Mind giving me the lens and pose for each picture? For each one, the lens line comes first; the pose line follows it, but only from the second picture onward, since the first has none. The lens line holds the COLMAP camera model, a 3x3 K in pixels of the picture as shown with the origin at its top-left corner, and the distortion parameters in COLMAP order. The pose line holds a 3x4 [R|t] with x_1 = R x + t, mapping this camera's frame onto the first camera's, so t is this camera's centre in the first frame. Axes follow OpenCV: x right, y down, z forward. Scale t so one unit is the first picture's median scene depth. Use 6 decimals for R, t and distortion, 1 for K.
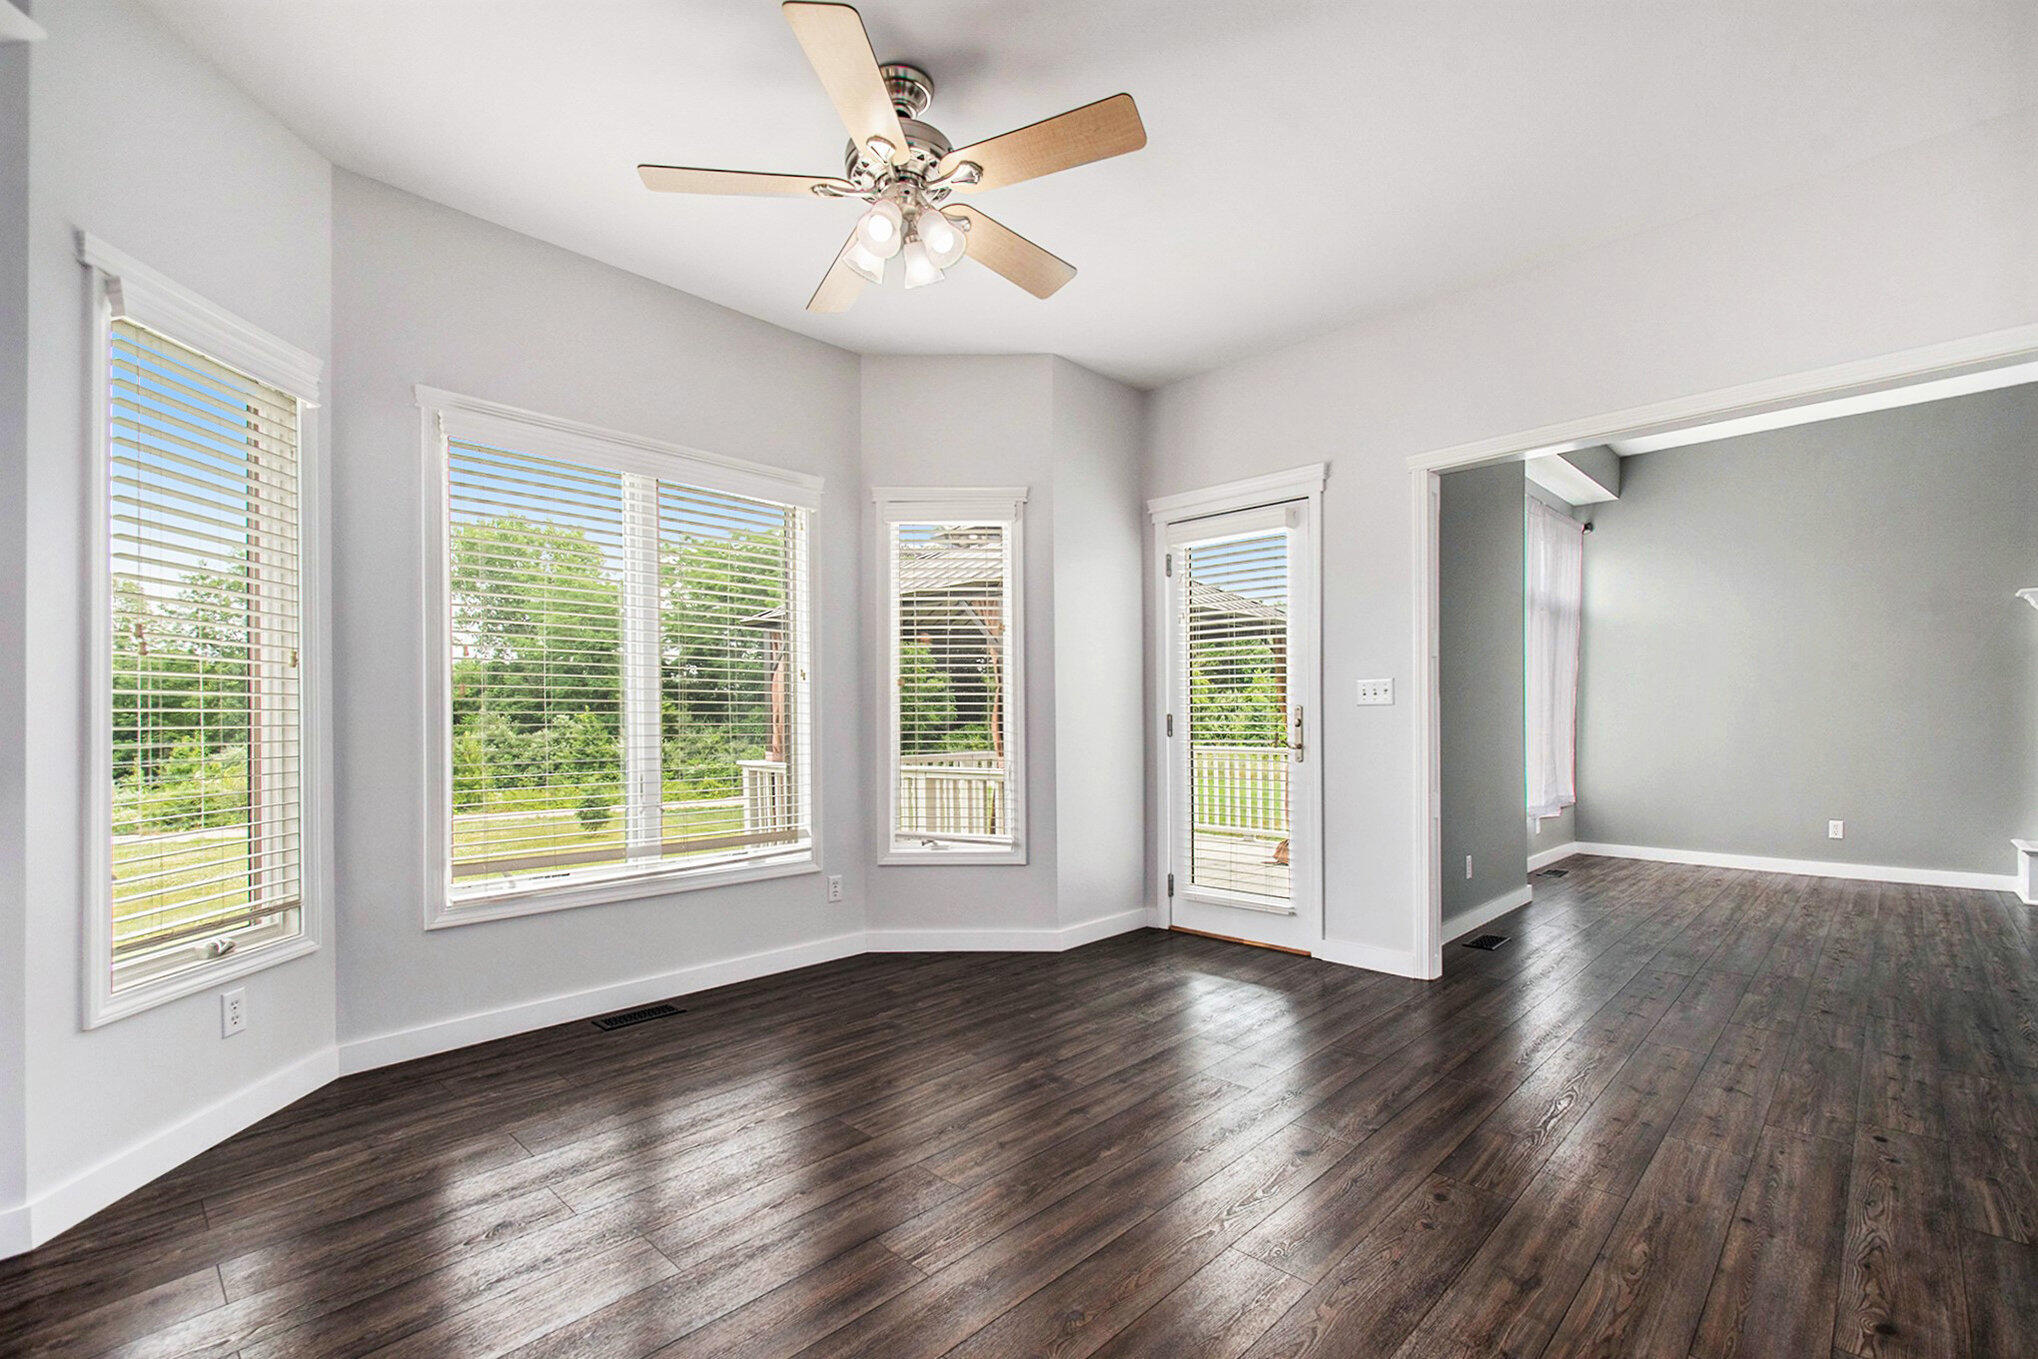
lens RADIAL K [[916.8, 0, 1020.9], [0, 916.8, 719.4], [0, 0, 1]] dist [-0.000660, -0.000041]
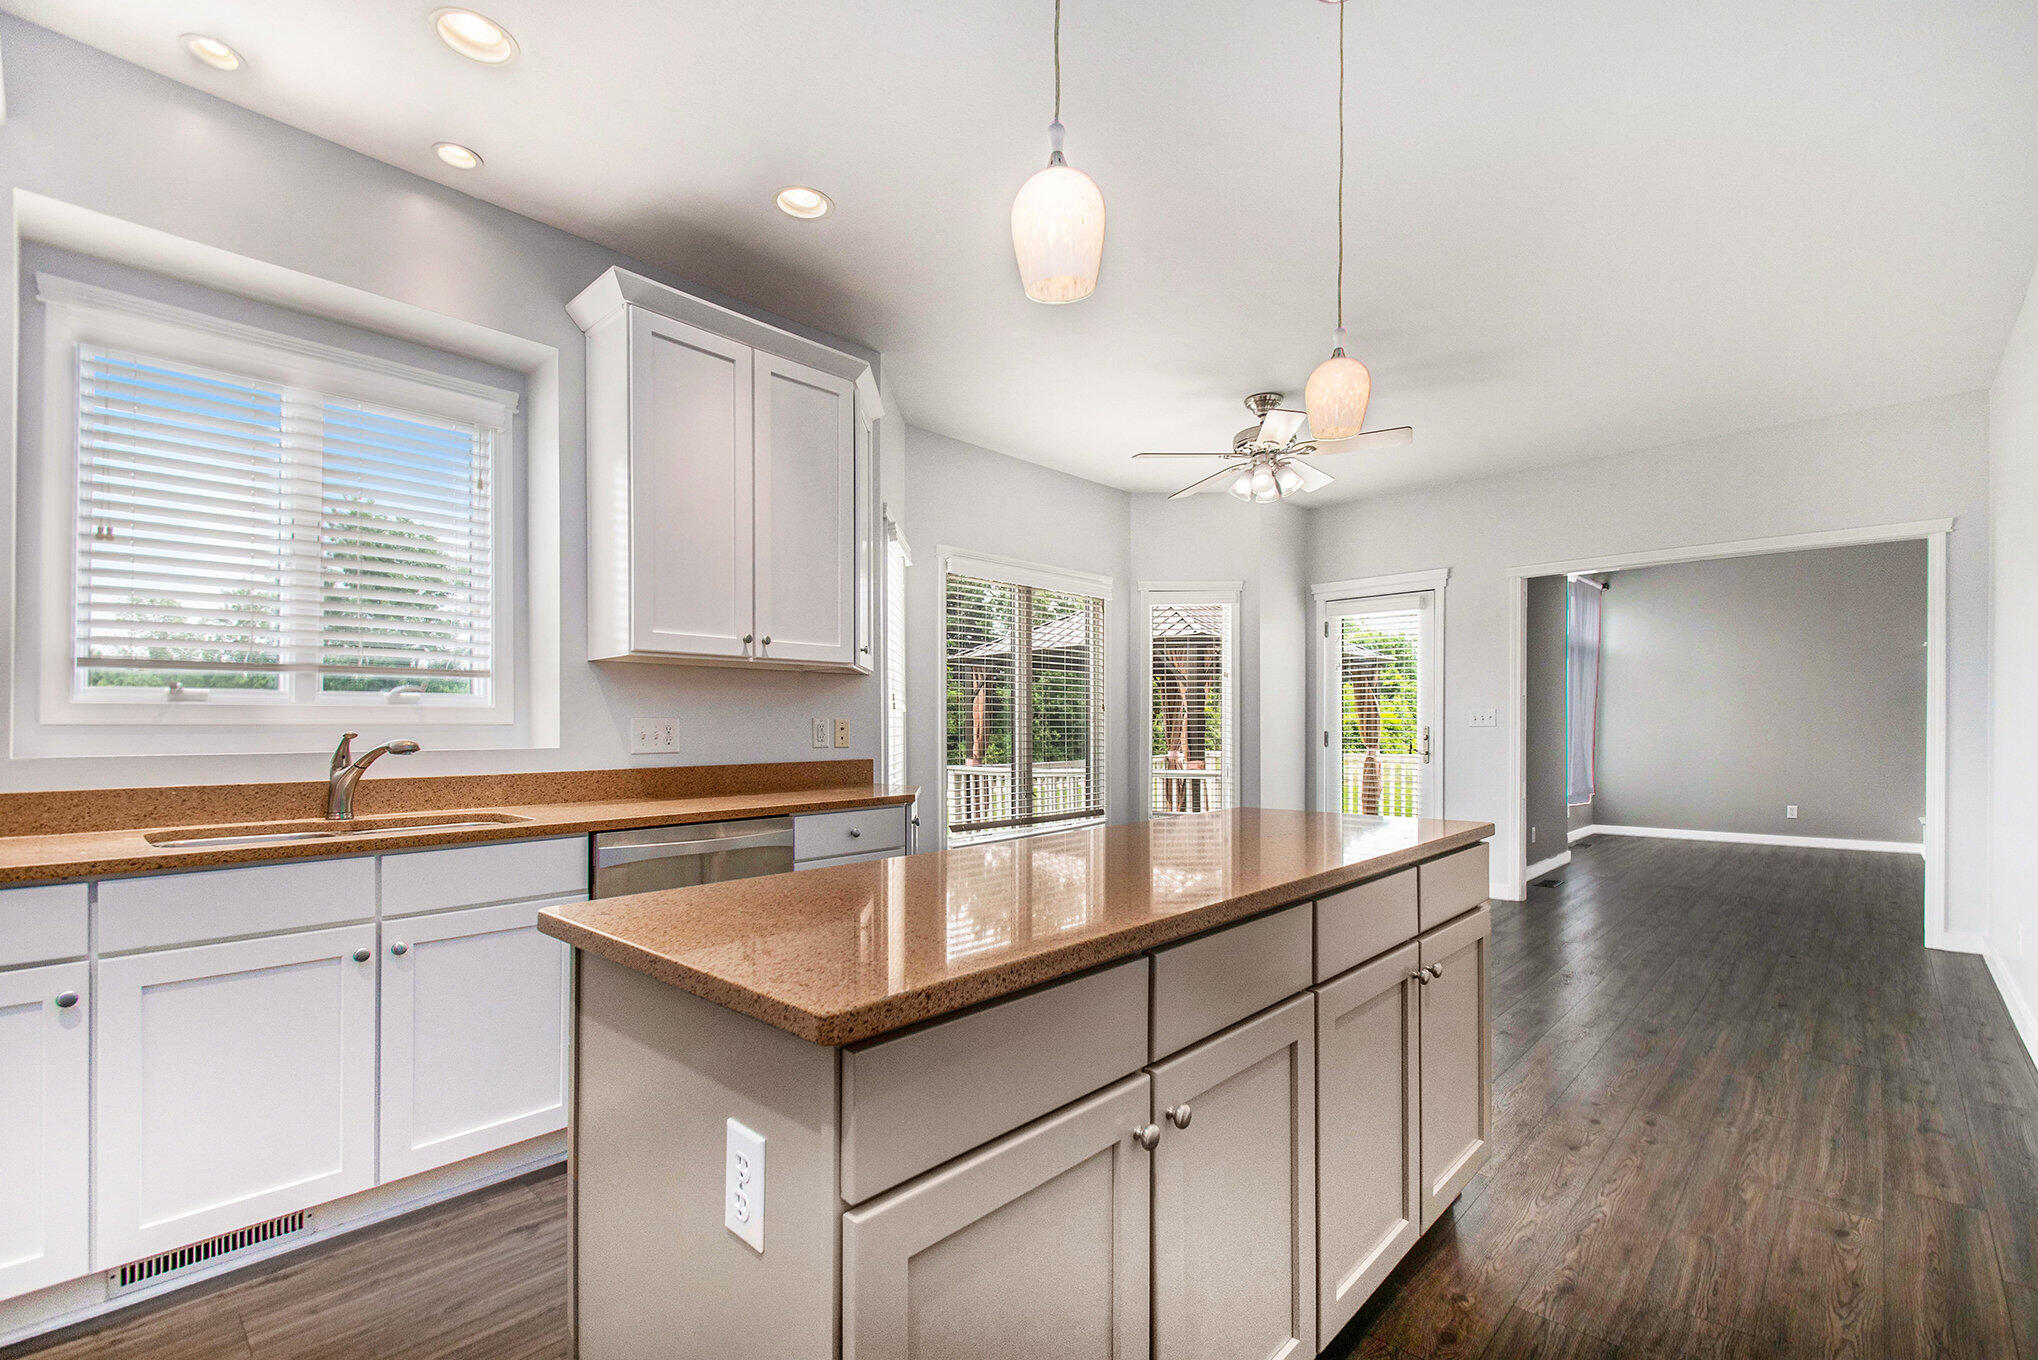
lens RADIAL K [[893.9, 0, 1018.6], [0, 893.9, 740.2], [0, 0, 1]] dist [0.001452, -0.000180]
pose [[0.999948, -0.009498, -0.003663, -0.333088], [0.009523, 0.999931, 0.006877, -0.005821], [0.003598, -0.006912, 0.999970, -0.438626]]
